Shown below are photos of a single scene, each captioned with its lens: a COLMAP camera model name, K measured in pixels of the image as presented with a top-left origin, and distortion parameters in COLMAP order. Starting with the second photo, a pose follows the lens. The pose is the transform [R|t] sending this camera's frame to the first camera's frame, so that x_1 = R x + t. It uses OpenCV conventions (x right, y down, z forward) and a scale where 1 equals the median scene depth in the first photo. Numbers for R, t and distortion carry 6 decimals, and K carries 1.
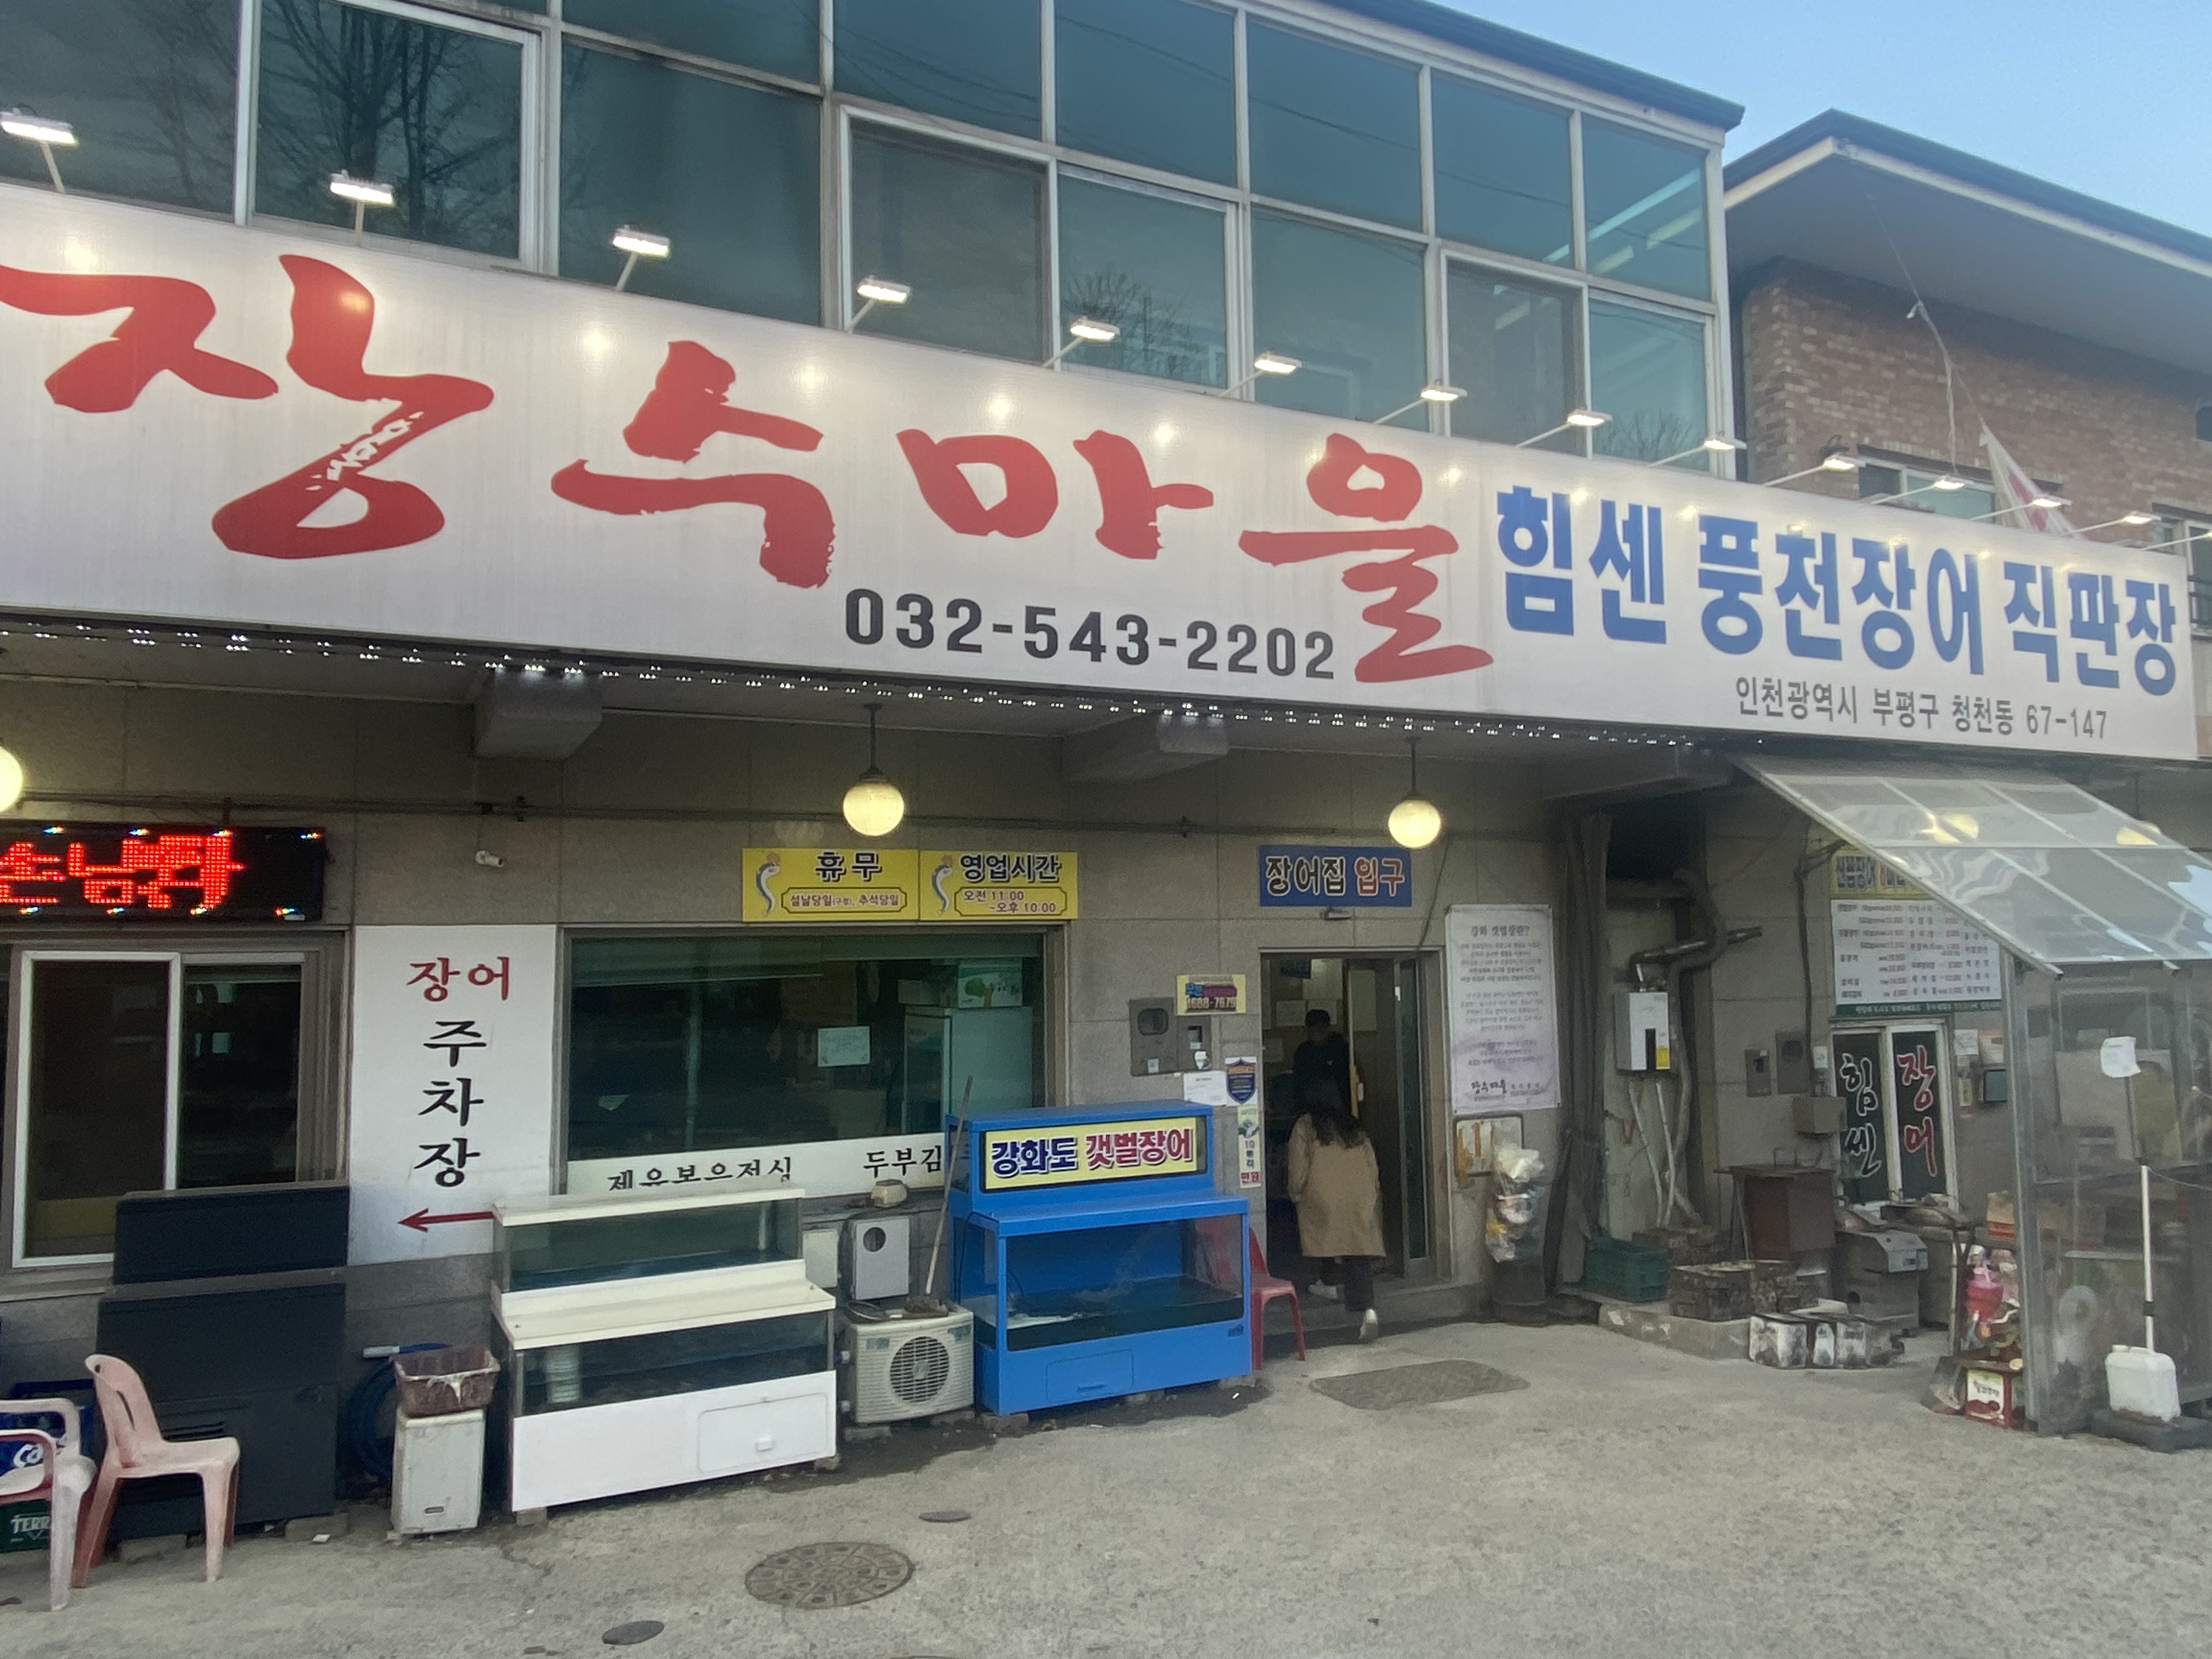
lens RADIAL K [[1542.9, 0, 1095.5], [0, 1542.9, 823.7], [0, 0, 1]] dist [0.040605, -0.029414]
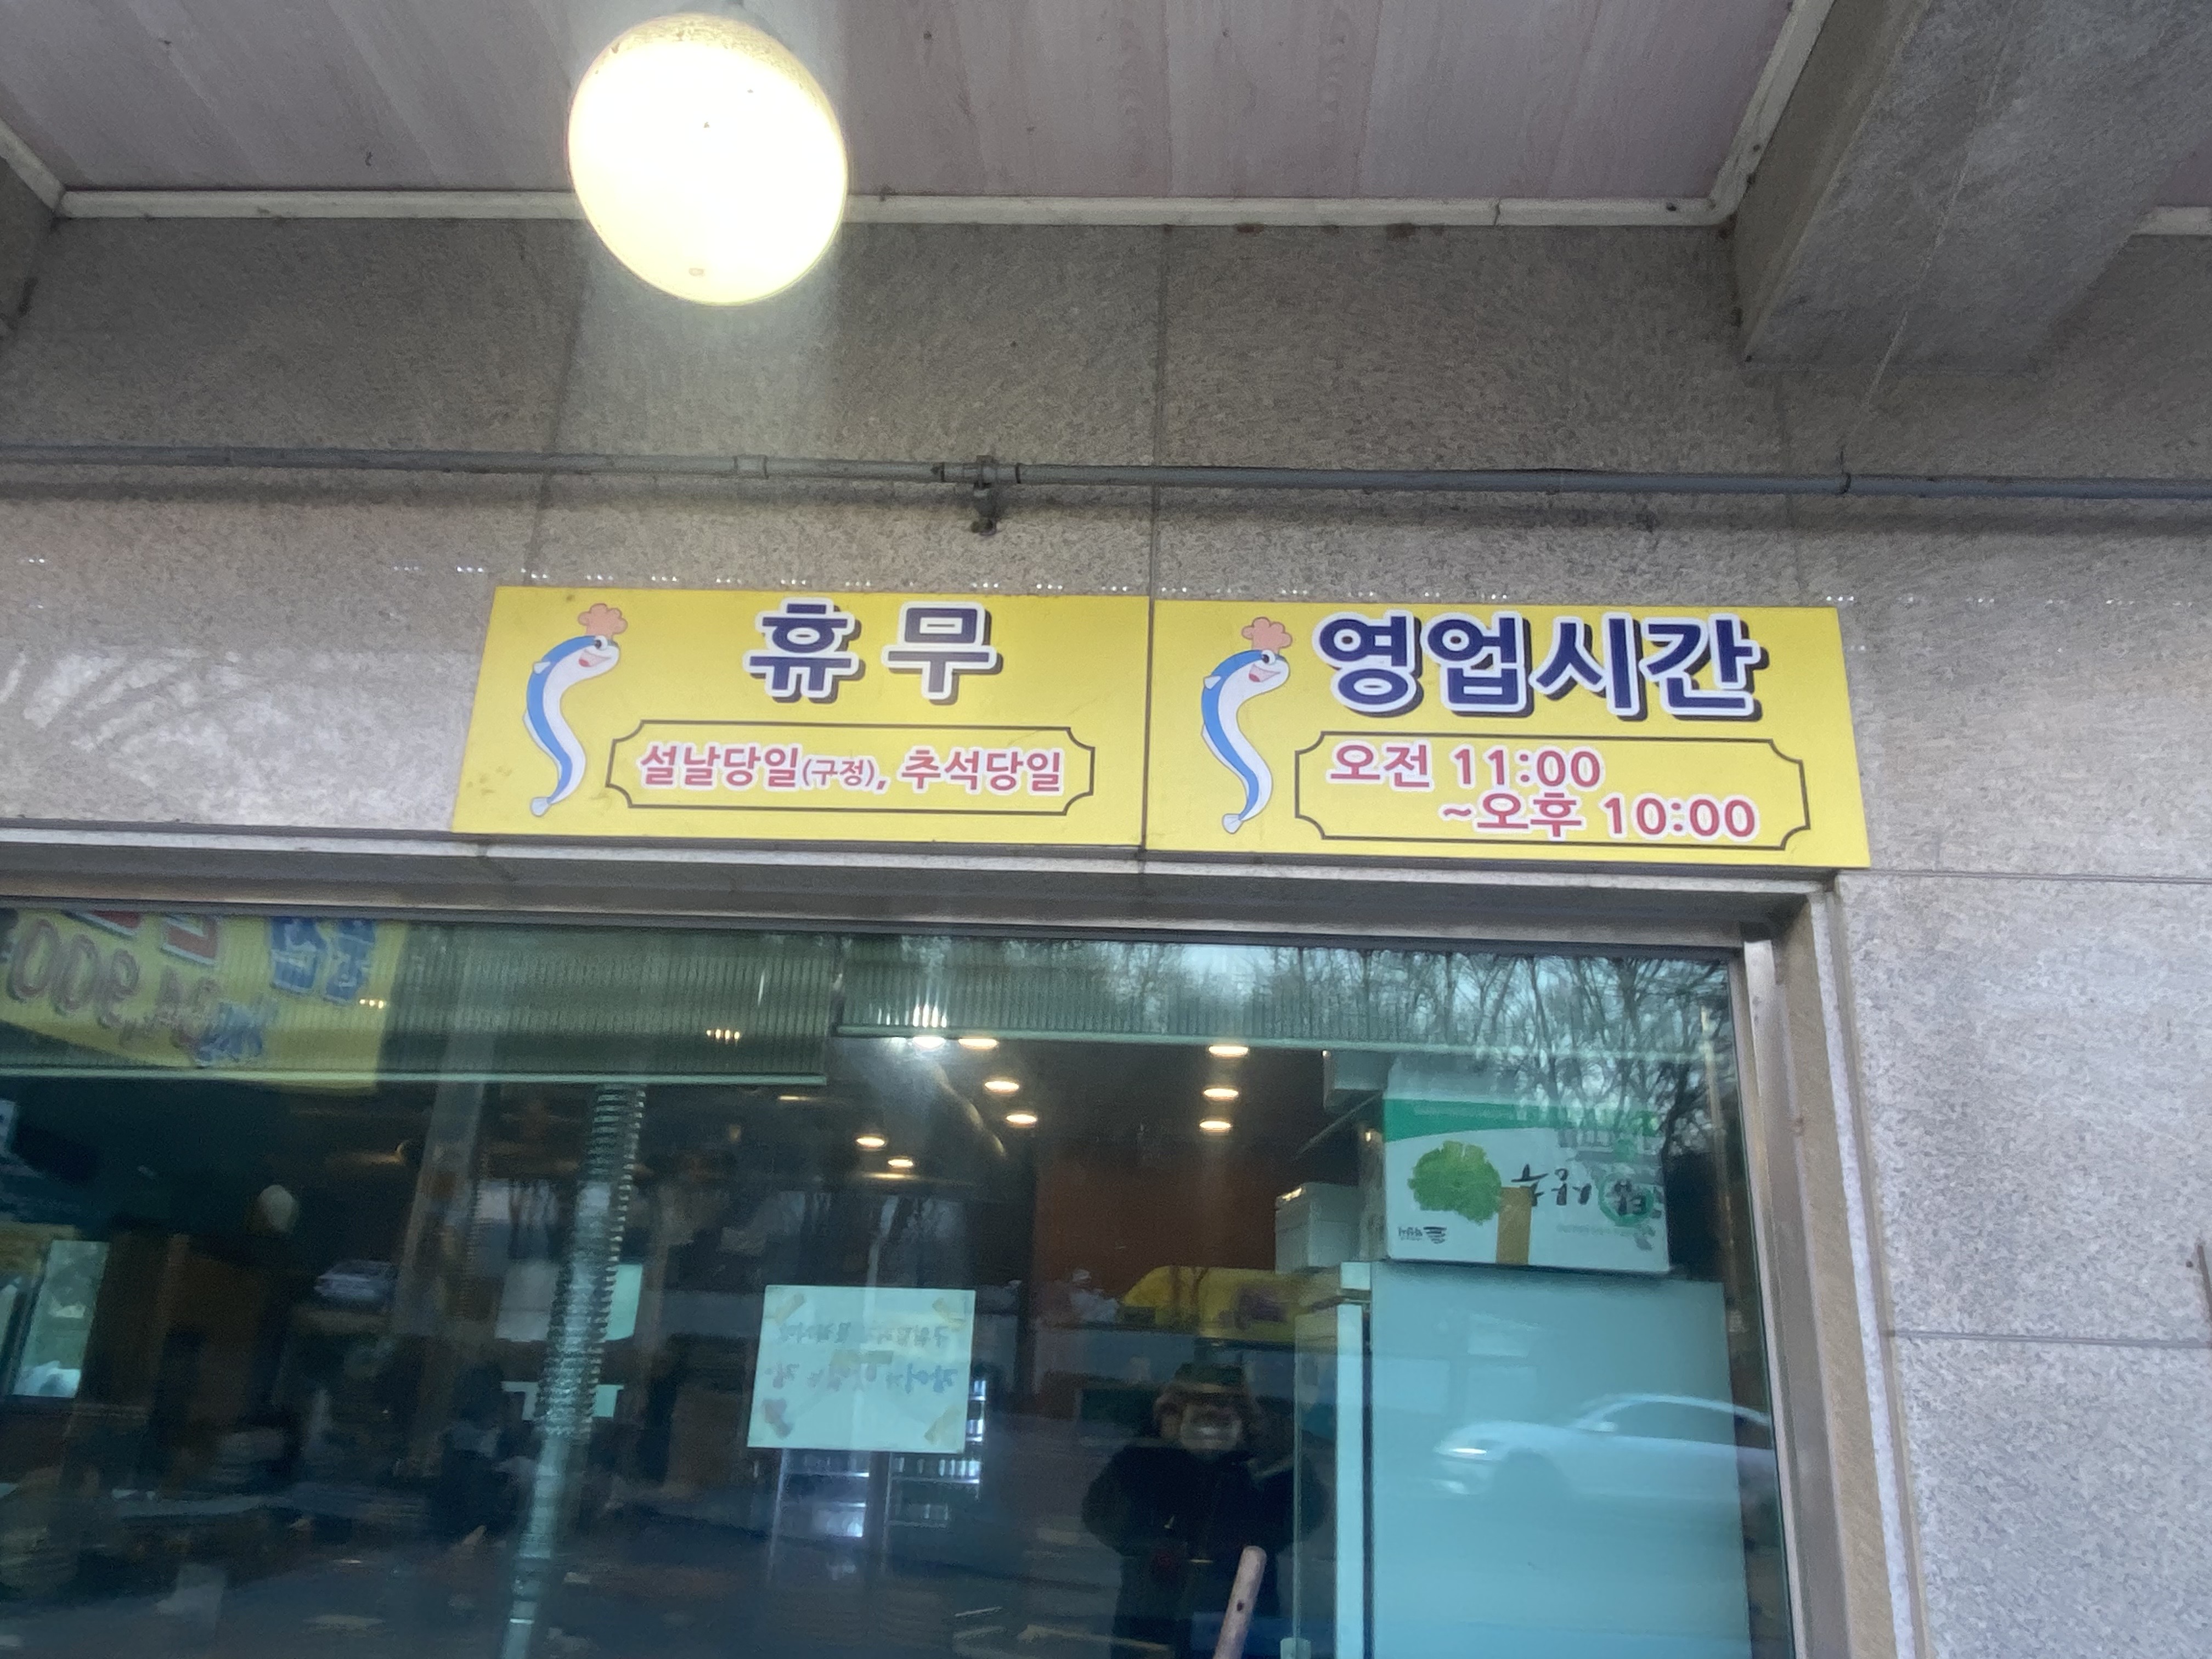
lens RADIAL K [[1542.9, 0, 1106.5], [0, 1542.9, 807.6], [0, 0, 1]] dist [0.040605, -0.029414]
pose [[0.868119, -0.118858, -0.481915, 0.002463], [-0.020254, 0.961615, -0.273655, 0.127848], [0.495942, 0.247326, 0.832389, 0.806369]]
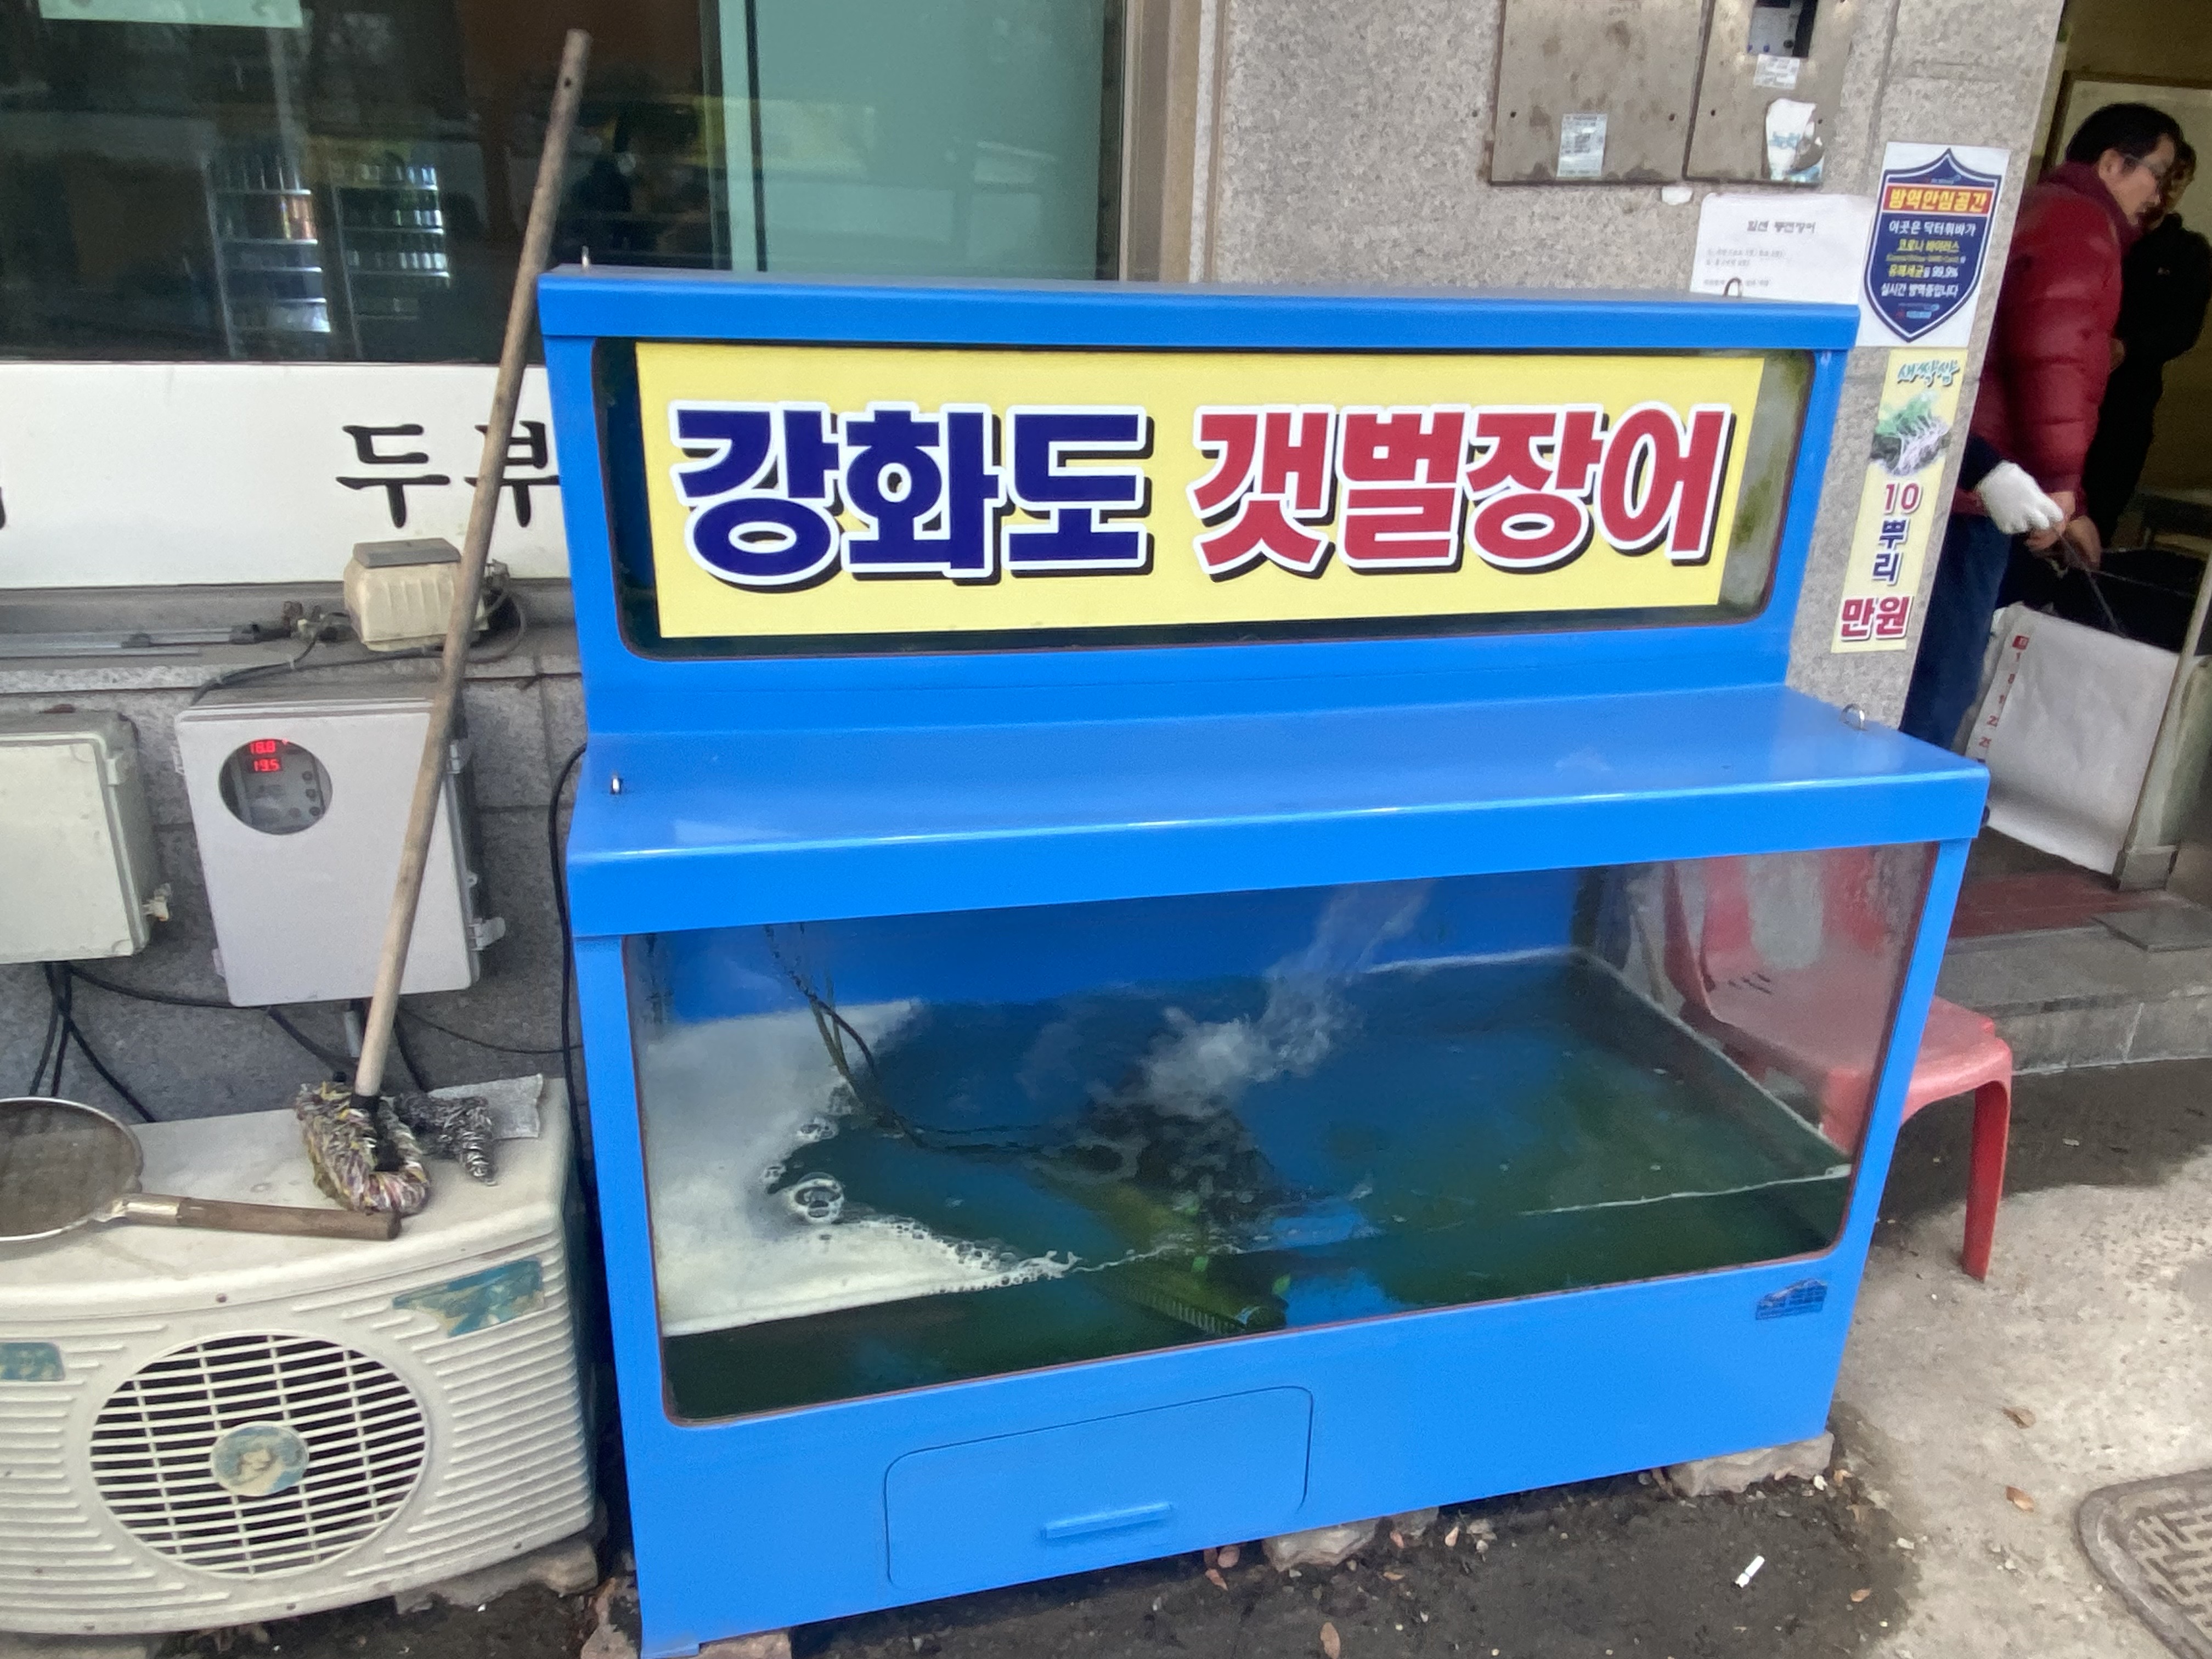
lens RADIAL K [[1542.9, 0, 1085.8], [0, 1542.9, 831.6], [0, 0, 1]] dist [0.040605, -0.029414]
pose [[0.971718, 0.118410, -0.204312, 0.027259], [-0.019738, 0.902896, 0.429405, 0.165756], [0.235319, -0.413228, 0.879698, 0.799119]]
